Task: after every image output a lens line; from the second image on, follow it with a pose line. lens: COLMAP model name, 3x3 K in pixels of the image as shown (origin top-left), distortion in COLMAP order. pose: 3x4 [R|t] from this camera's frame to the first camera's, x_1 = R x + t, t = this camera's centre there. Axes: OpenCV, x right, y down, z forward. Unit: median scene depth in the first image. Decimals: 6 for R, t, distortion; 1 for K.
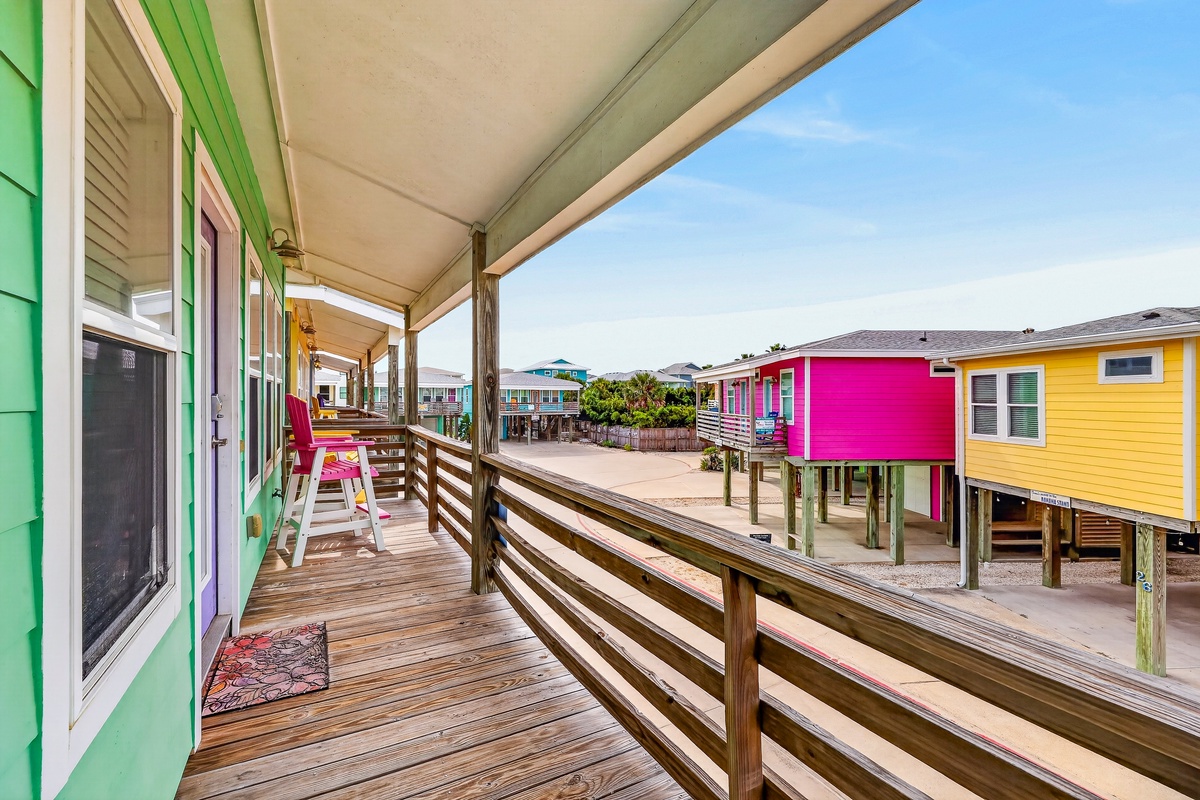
lens RADIAL K [[507.4, 0, 604.3], [0, 507.4, 399.2], [0, 0, 1]] dist [0.003345, -0.000327]
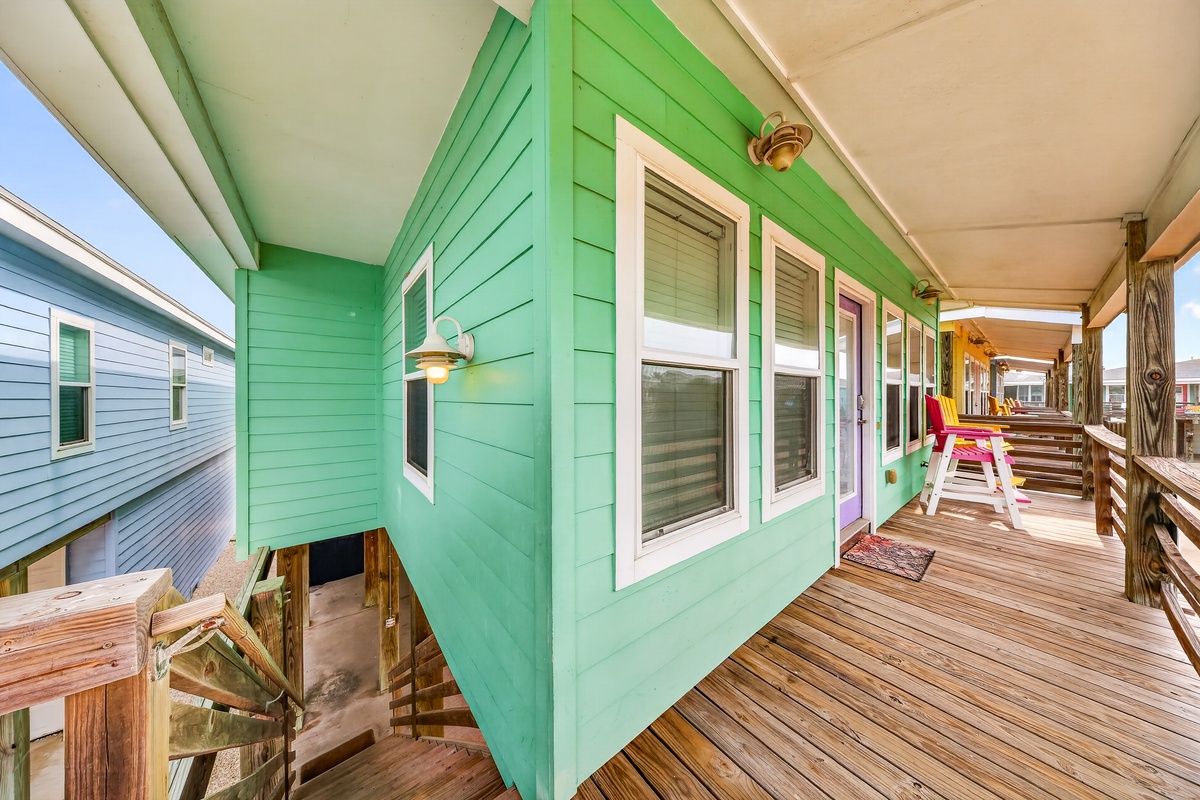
lens RADIAL K [[340.2, 0, 602.2], [0, 340.2, 396.2], [0, 0, 1]] dist [-0.001282, -0.000075]
pose [[0.181782, -0.008182, -0.983305, 0.194725], [0.000270, 0.999966, -0.008271, 0.002736], [0.983339, 0.001238, 0.181778, -0.093157]]
